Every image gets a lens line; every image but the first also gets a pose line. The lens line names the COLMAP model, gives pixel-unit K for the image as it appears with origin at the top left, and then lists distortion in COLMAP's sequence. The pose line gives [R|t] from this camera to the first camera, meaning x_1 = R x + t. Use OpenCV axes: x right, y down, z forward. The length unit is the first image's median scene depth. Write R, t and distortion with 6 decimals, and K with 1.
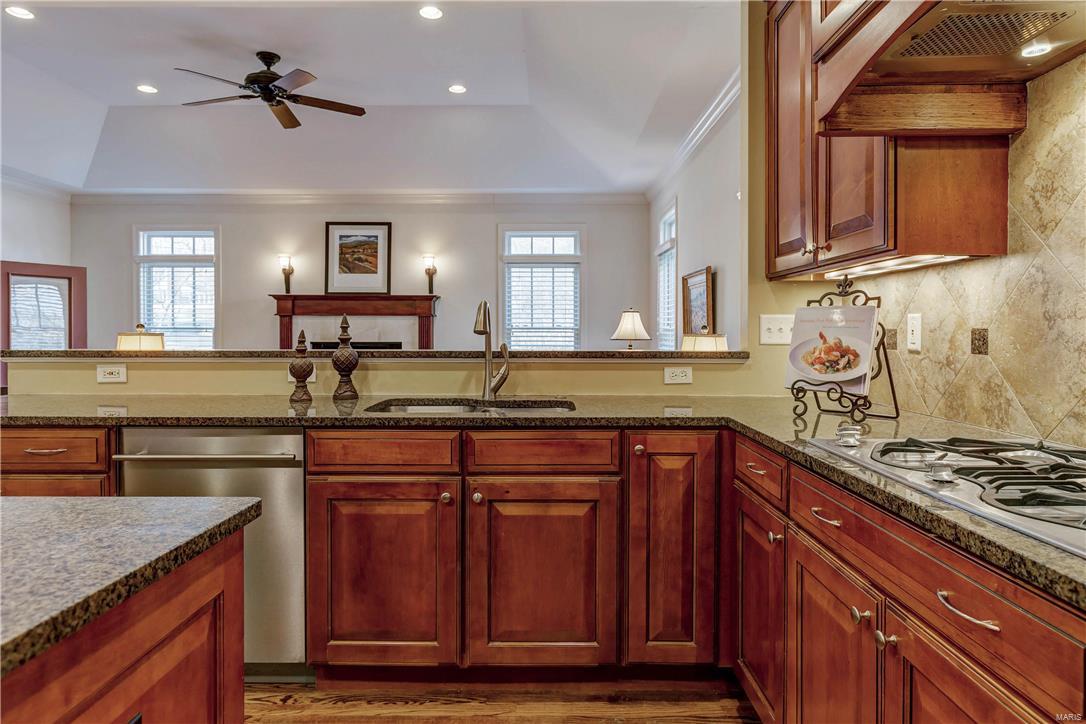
lens RADIAL K [[672.5, 0, 556.5], [0, 672.5, 339.4], [0, 0, 1]] dist [0.003722, 0.002134]
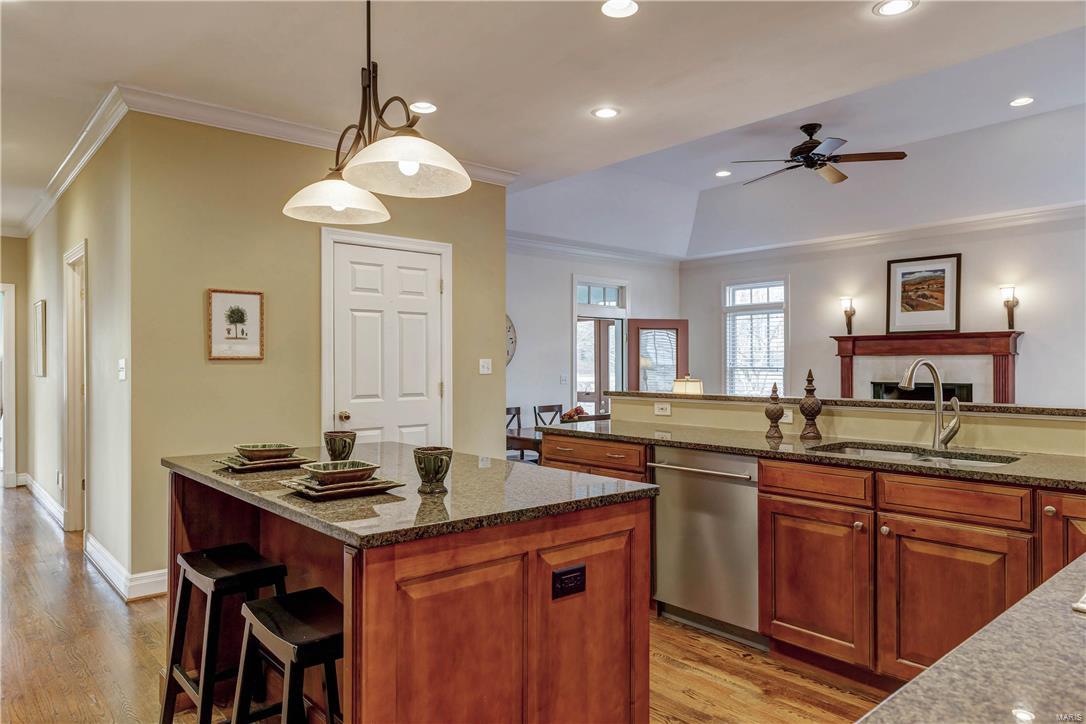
lens RADIAL K [[696.7, 0, 541.3], [0, 696.7, 365.3], [0, 0, 1]] dist [-0.007114, 0.003122]
pose [[0.662696, -0.001579, -0.748887, 0.314314], [-0.007653, 0.999931, -0.008880, -0.030416], [0.748849, 0.011616, 0.662639, -0.207106]]
